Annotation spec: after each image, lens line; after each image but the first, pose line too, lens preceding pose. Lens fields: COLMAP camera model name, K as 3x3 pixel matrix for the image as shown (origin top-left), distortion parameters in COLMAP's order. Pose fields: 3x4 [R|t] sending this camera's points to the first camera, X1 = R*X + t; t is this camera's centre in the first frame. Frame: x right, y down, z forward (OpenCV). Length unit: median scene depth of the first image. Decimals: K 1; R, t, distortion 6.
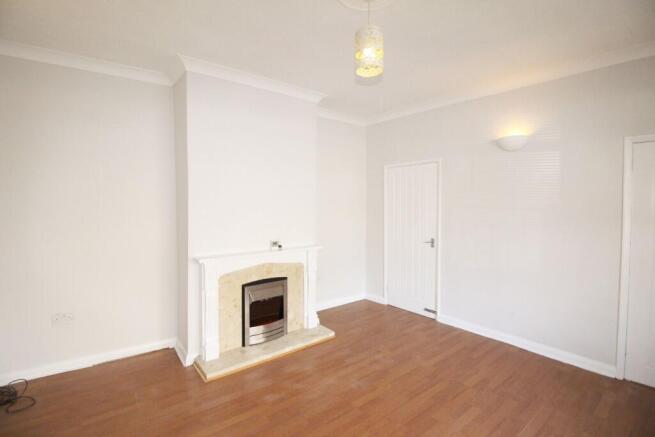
lens RADIAL K [[303.8, 0, 325.5], [0, 303.8, 211.2], [0, 0, 1]] dist [0.000039, -0.012082]
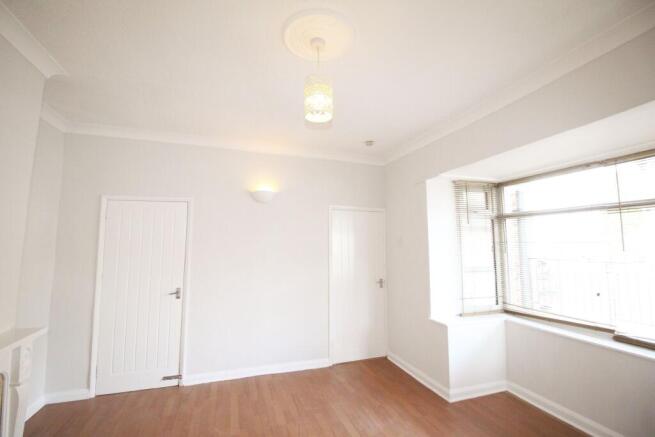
lens RADIAL K [[303.8, 0, 325.5], [0, 303.8, 211.2], [0, 0, 1]] dist [0.000039, -0.012082]
pose [[0.353760, 0.100631, 0.929907, -0.434815], [0.028562, 0.992570, -0.118278, -0.019480], [-0.934900, 0.068402, 0.348257, 0.381300]]
